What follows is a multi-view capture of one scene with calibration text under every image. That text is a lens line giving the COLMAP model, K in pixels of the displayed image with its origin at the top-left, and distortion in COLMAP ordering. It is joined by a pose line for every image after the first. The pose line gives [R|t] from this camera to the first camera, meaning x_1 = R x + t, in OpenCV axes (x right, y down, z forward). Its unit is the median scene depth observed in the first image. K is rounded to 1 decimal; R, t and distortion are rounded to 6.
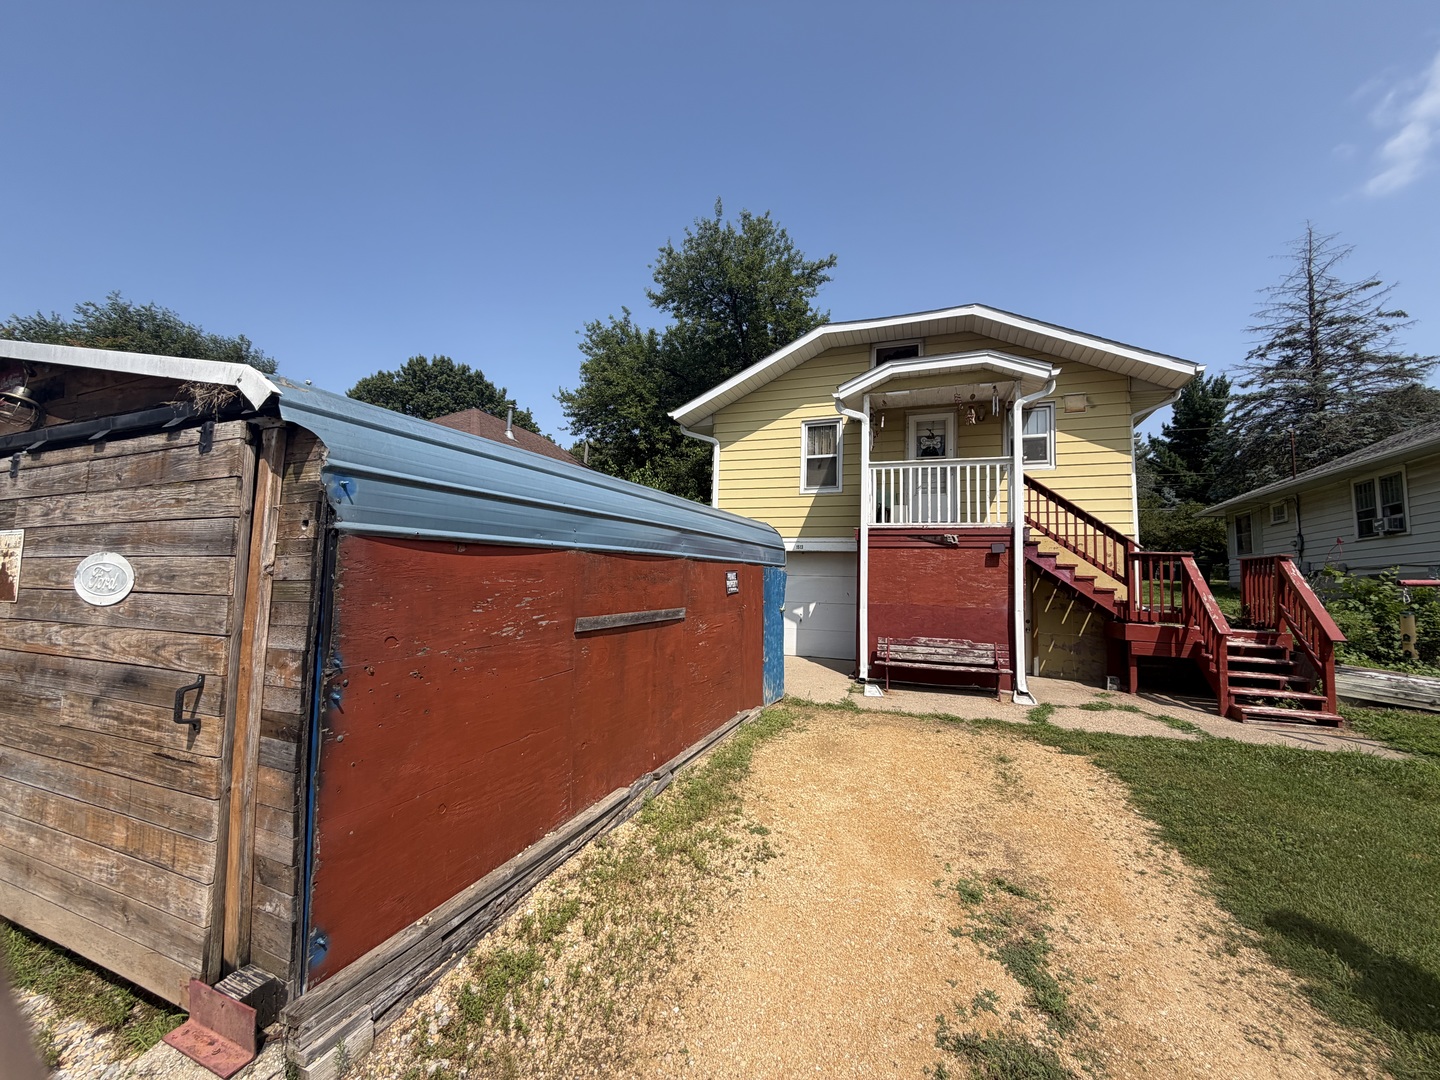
lens RADIAL K [[579.1, 0, 717.4], [0, 579.1, 540.7], [0, 0, 1]] dist [0.002537, -0.001066]
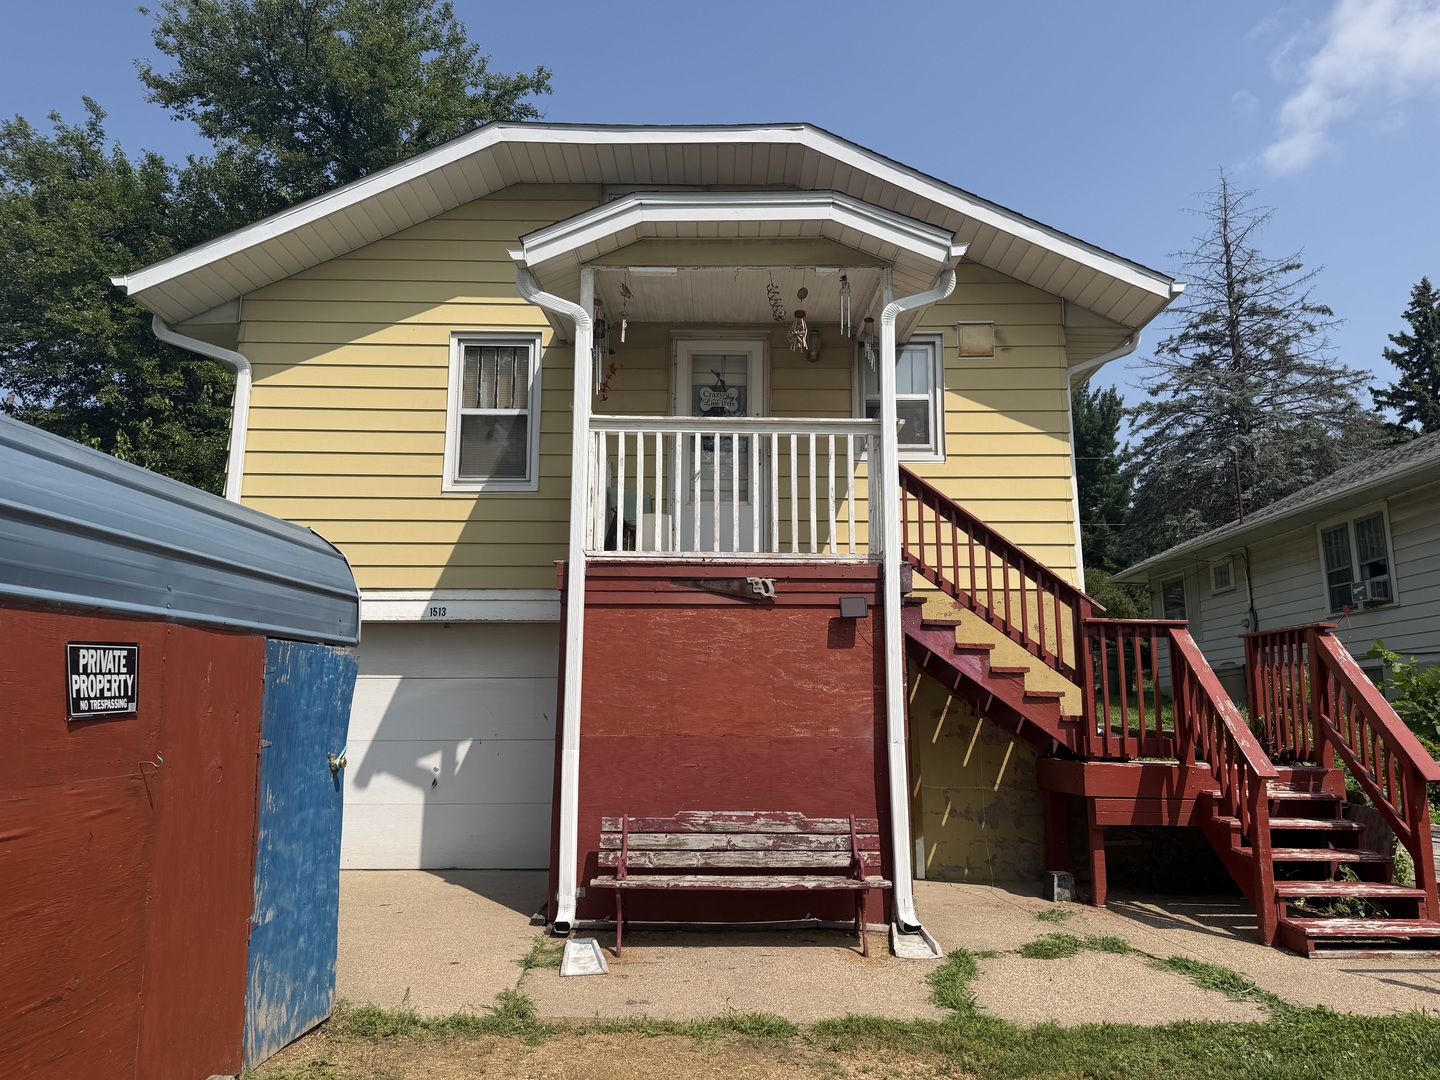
lens RADIAL K [[1010.8, 0, 722.1], [0, 1010.8, 539.8], [0, 0, 1]] dist [0.034129, -0.019158]
pose [[0.935559, 0.036252, 0.351305, 0.088348], [-0.005144, 0.996011, -0.089082, 0.029093], [-0.353133, 0.081534, 0.932014, 0.251142]]
